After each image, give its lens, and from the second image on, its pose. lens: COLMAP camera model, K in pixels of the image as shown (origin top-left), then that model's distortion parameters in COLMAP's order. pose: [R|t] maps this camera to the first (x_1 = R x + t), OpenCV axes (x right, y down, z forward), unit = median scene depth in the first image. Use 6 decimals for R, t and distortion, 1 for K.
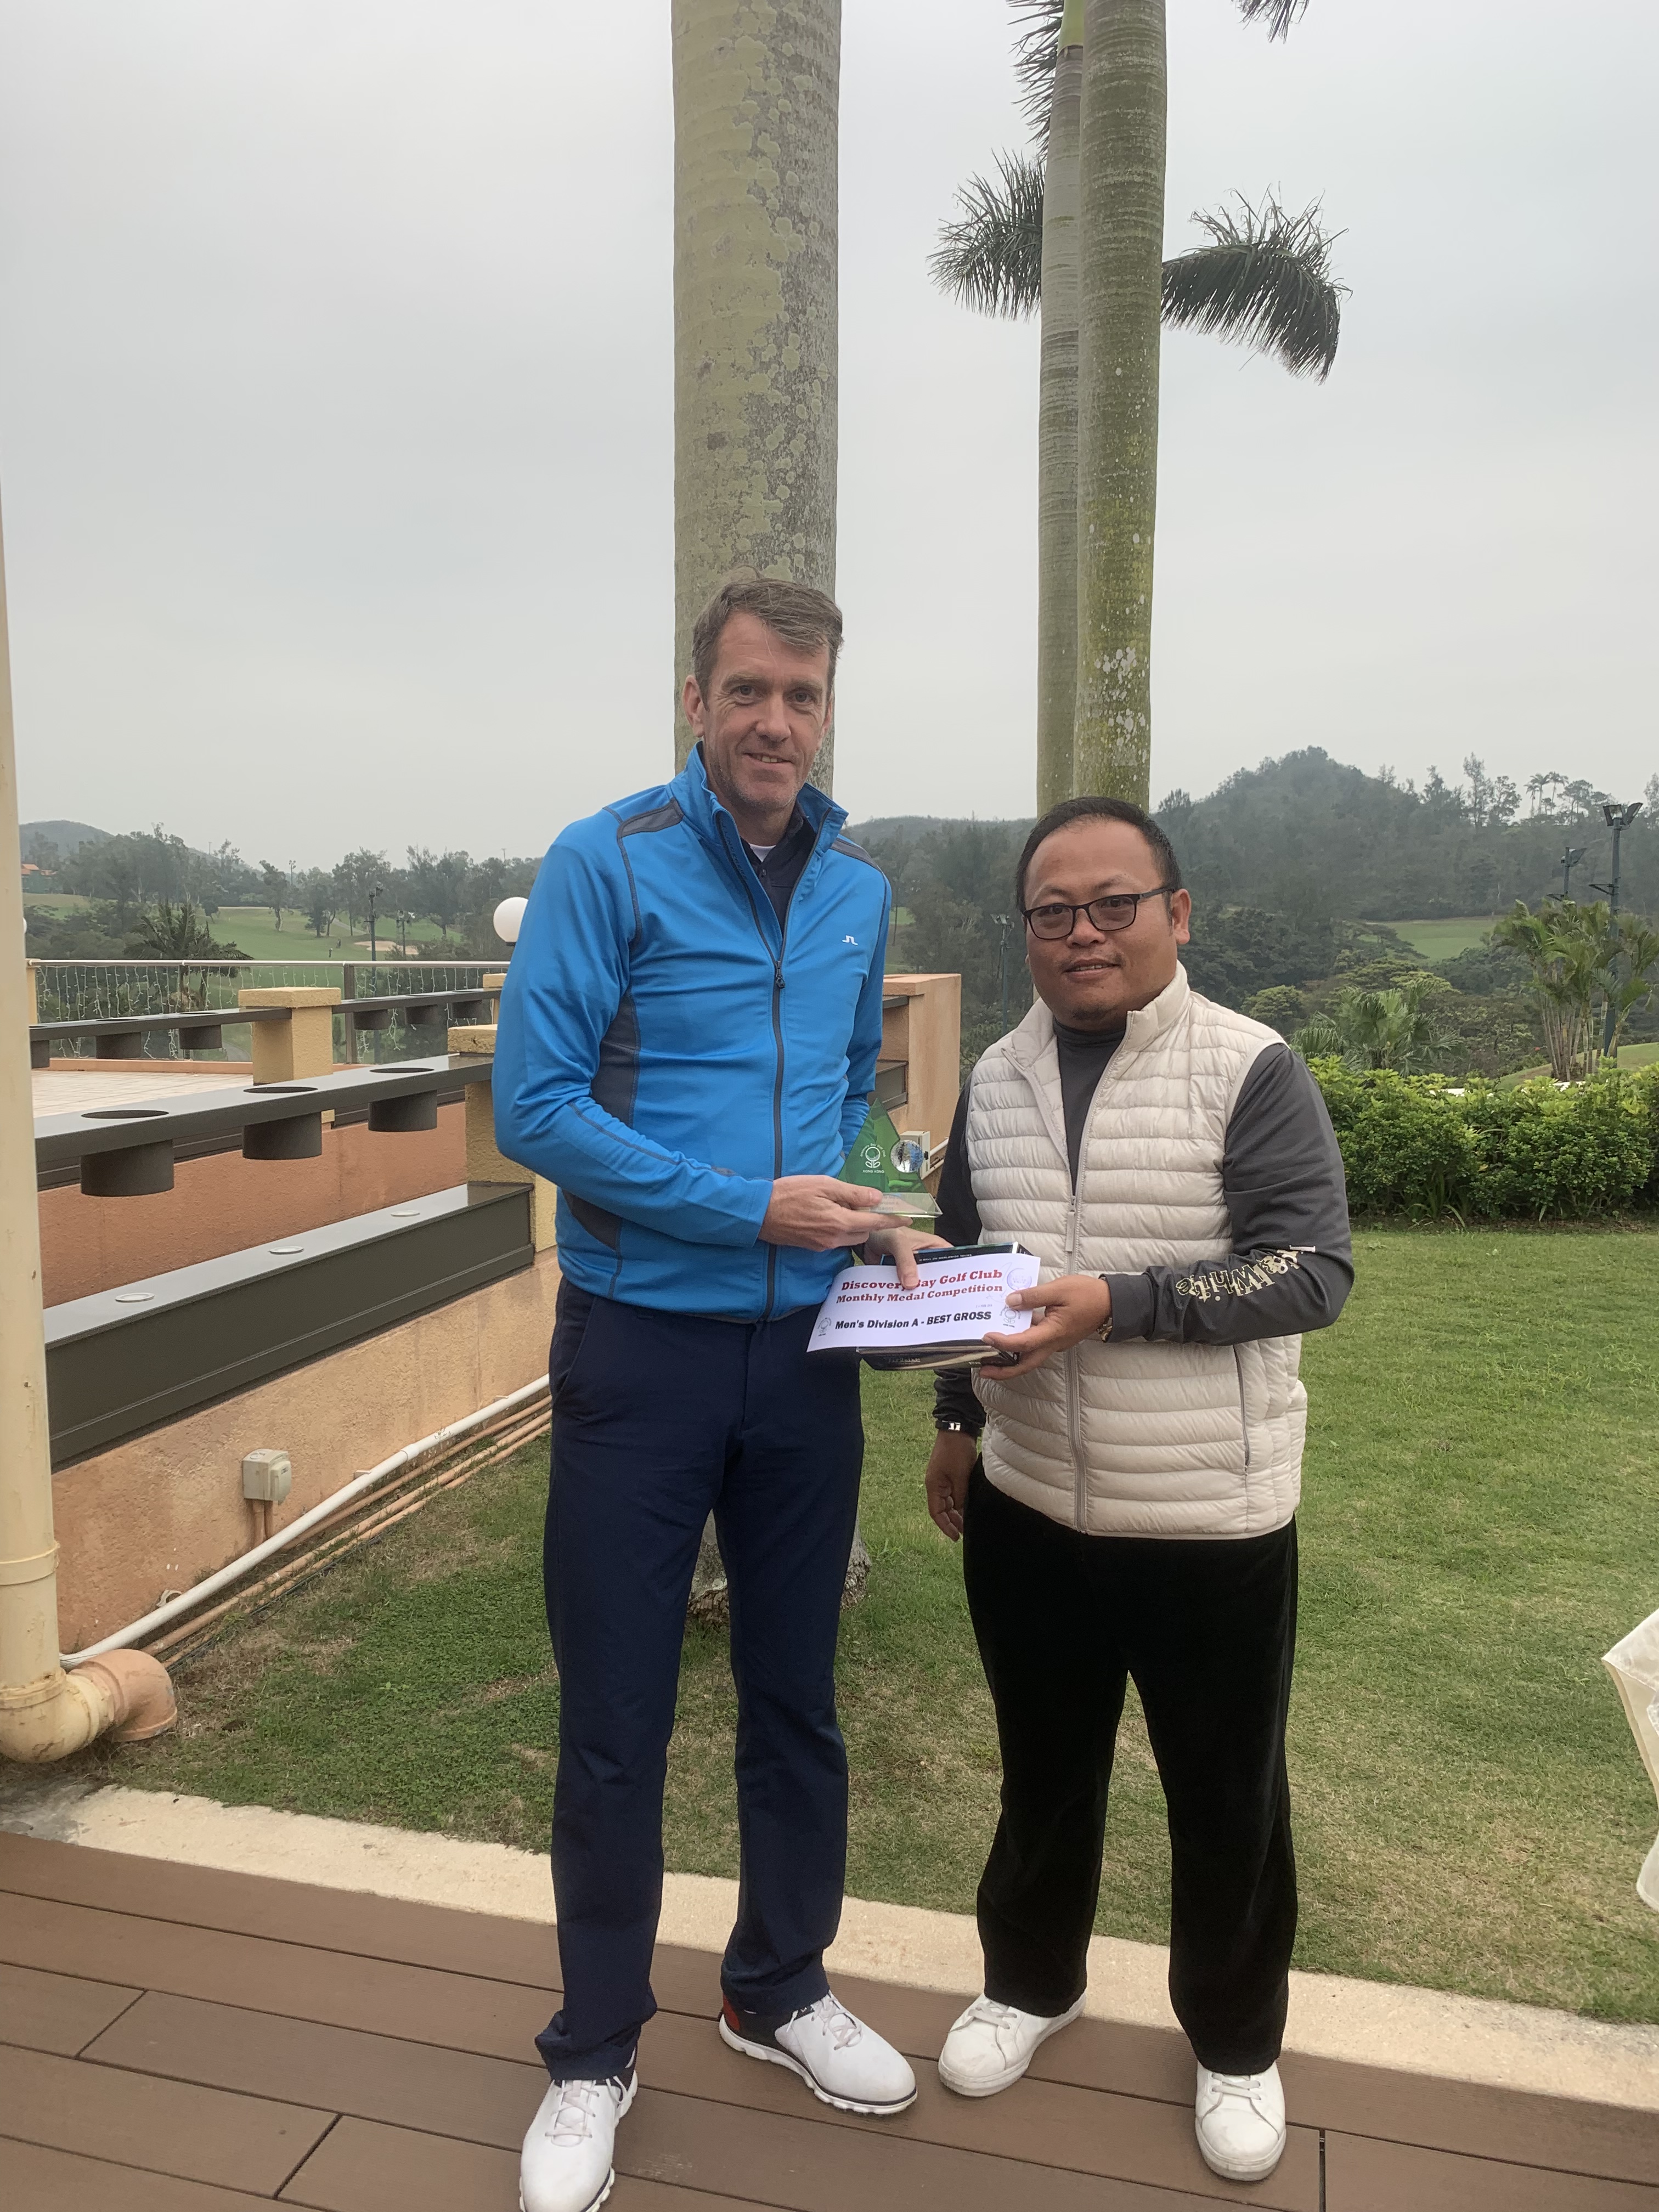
lens RADIAL K [[1611.4, 0, 854.8], [0, 1611.4, 1088.7], [0, 0, 1]] dist [0.005270, 0.002647]
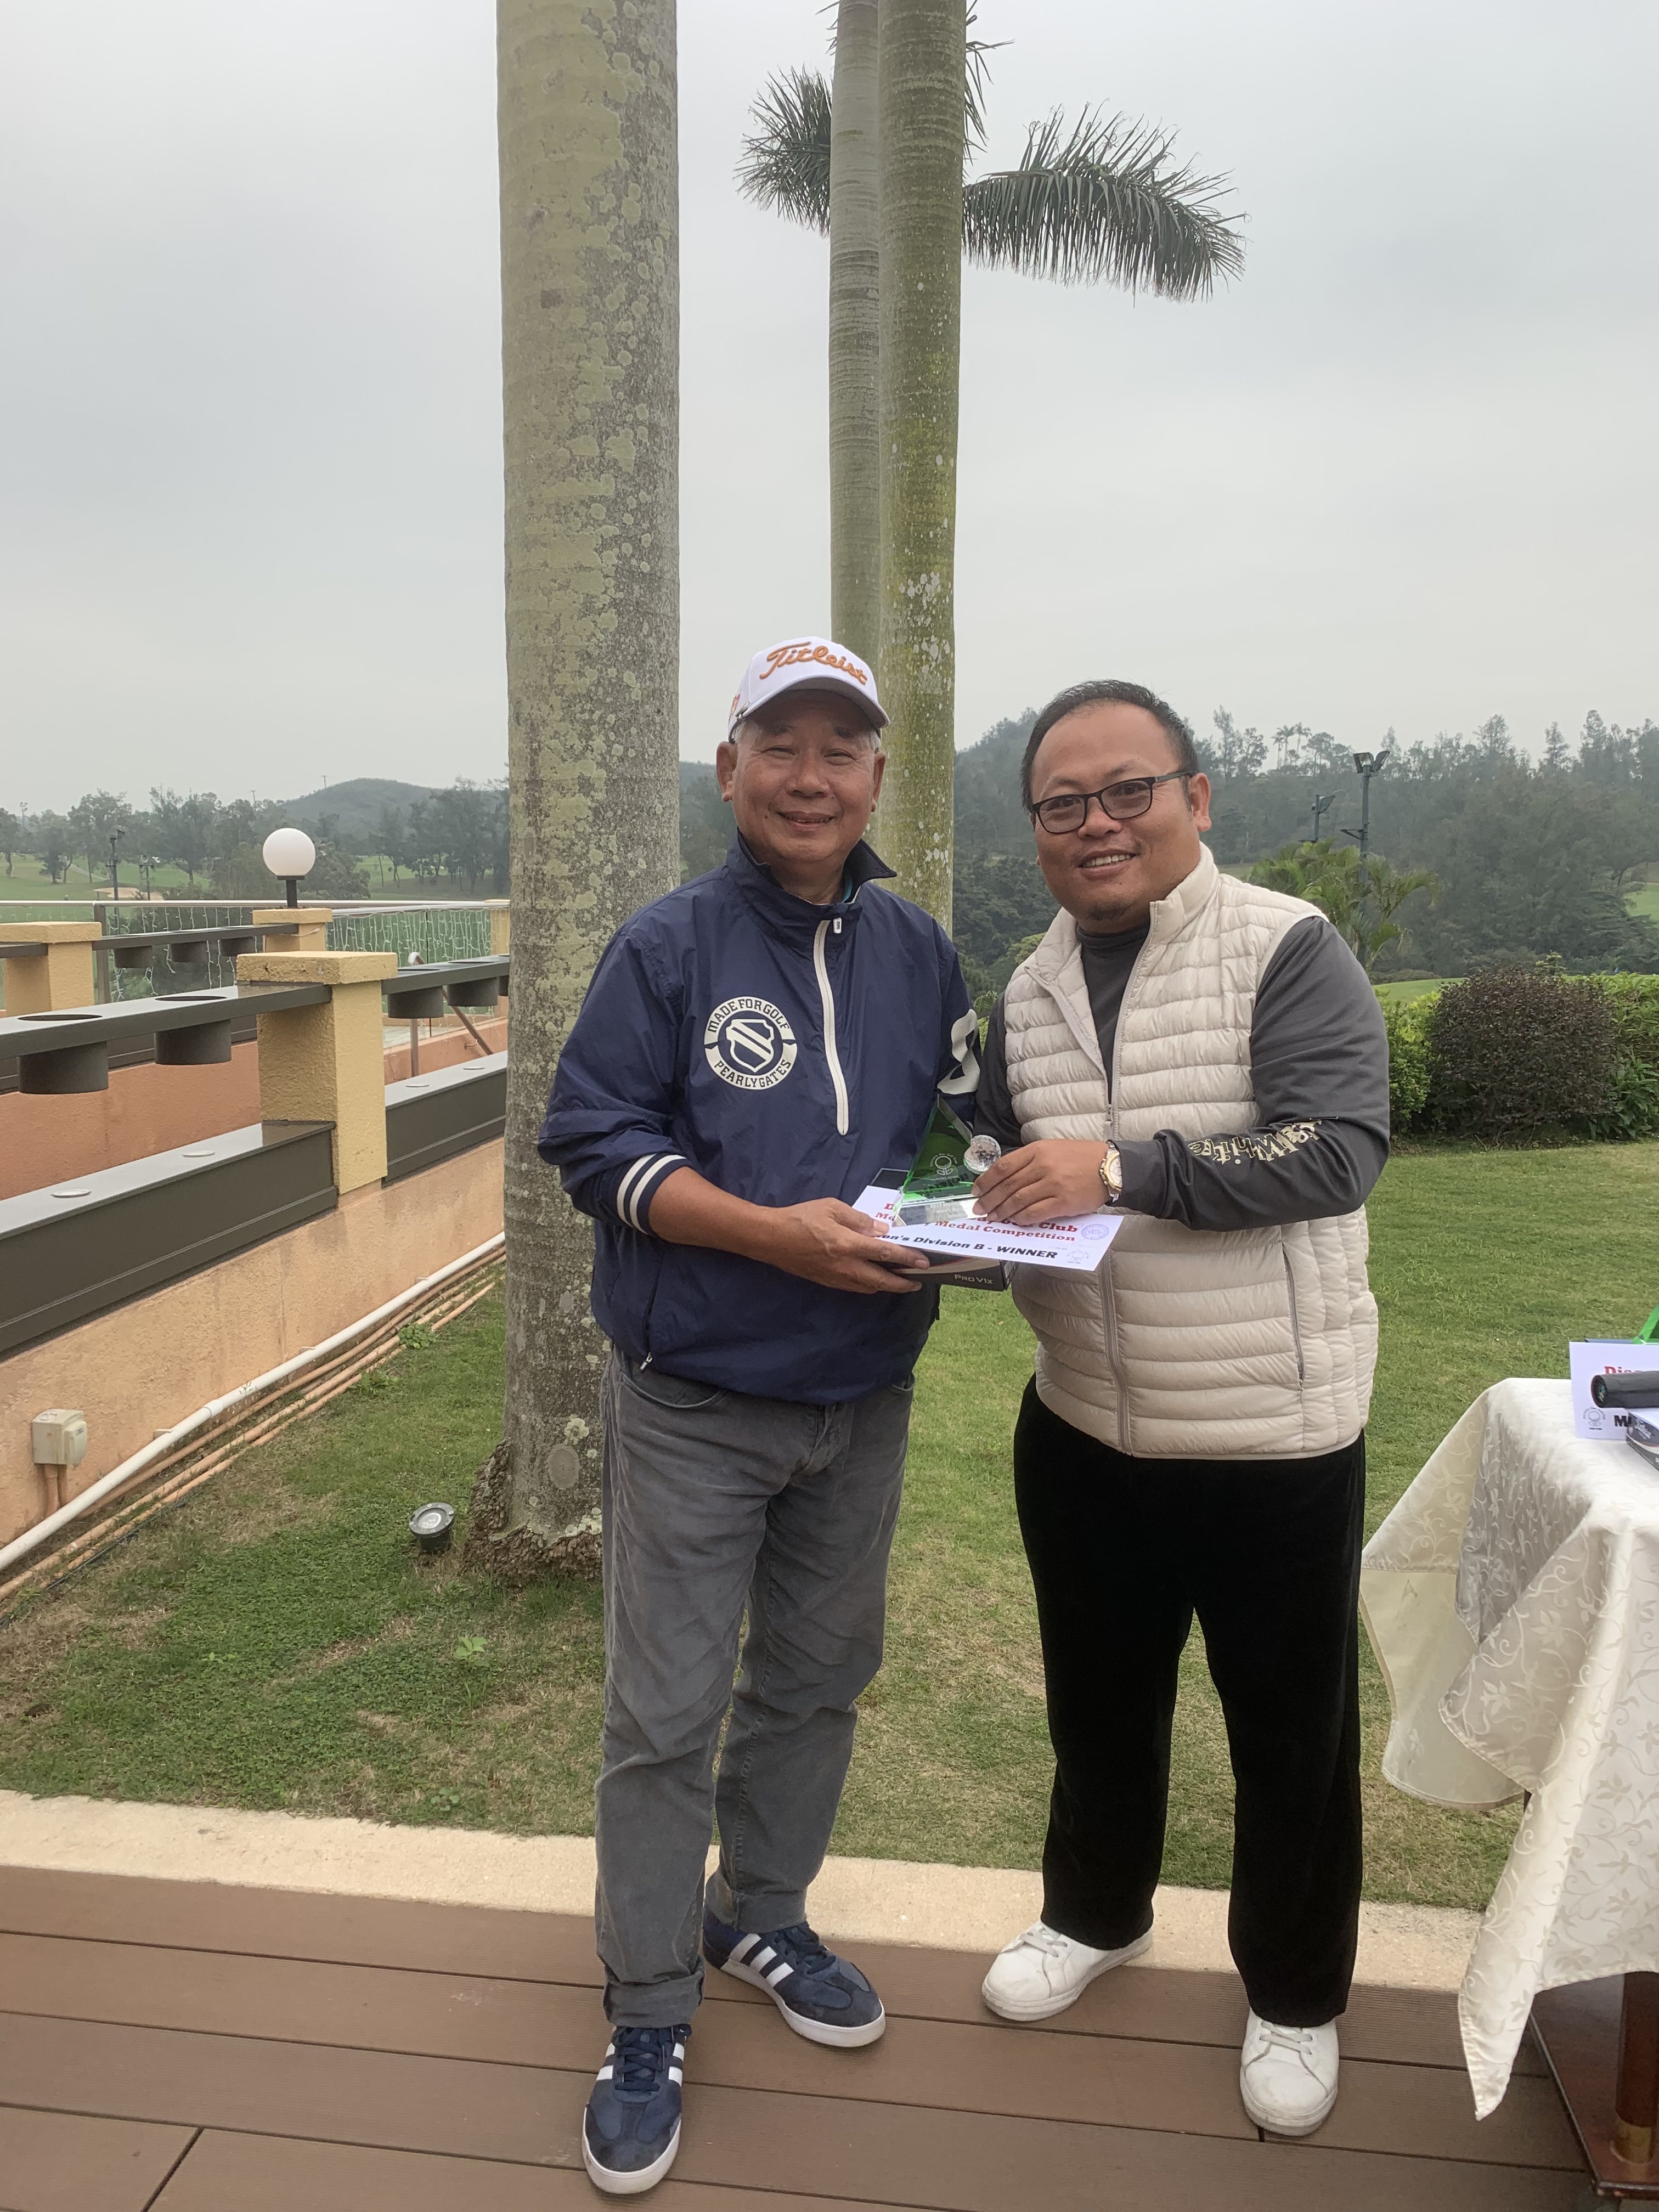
lens RADIAL K [[1605.1, 0, 820.6], [0, 1605.1, 1091.2], [0, 0, 1]] dist [0.007416, -0.001595]
pose [[0.992488, -0.015423, 0.121368, -0.036827], [0.011320, 0.999343, 0.034423, 0.014242], [-0.121819, -0.032790, 0.992011, 0.041493]]
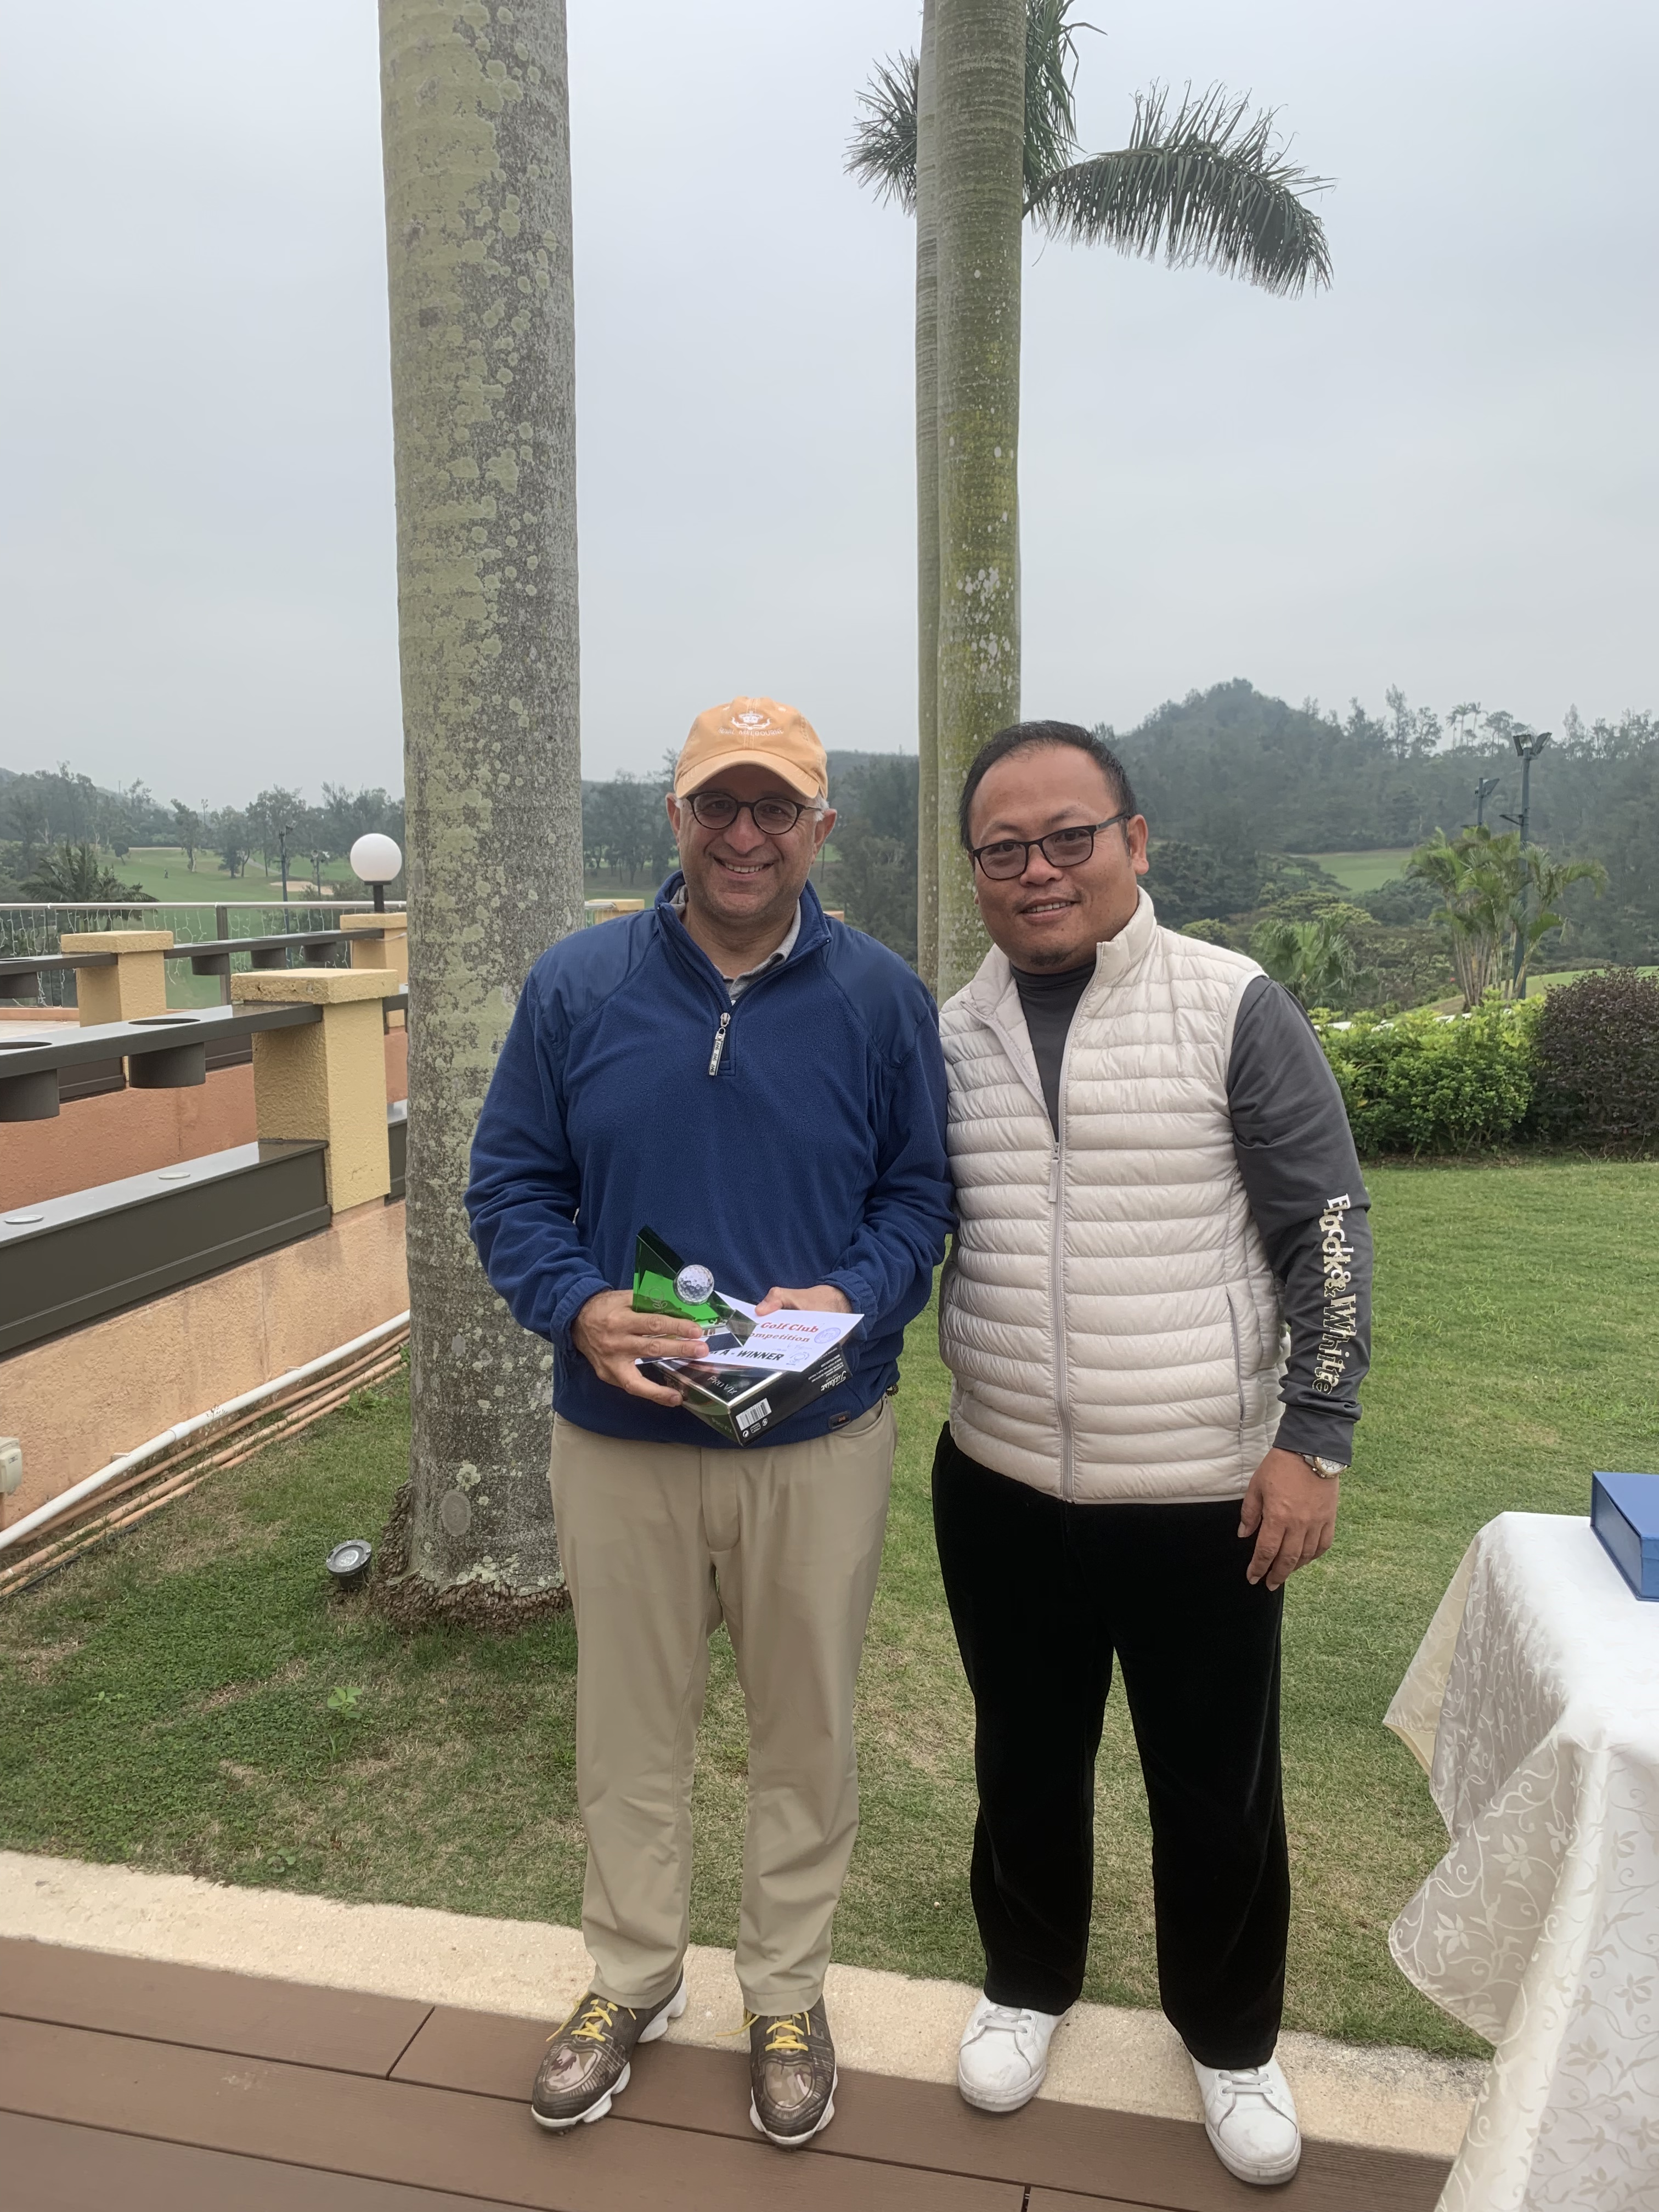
lens RADIAL K [[1611.4, 0, 854.8], [0, 1611.4, 1088.7], [0, 0, 1]] dist [0.005270, 0.002647]
pose [[0.999138, -0.013116, 0.039383, 0.078414], [0.011572, 0.999166, 0.039167, -0.004524], [-0.039864, -0.038678, 0.998456, 0.057450]]
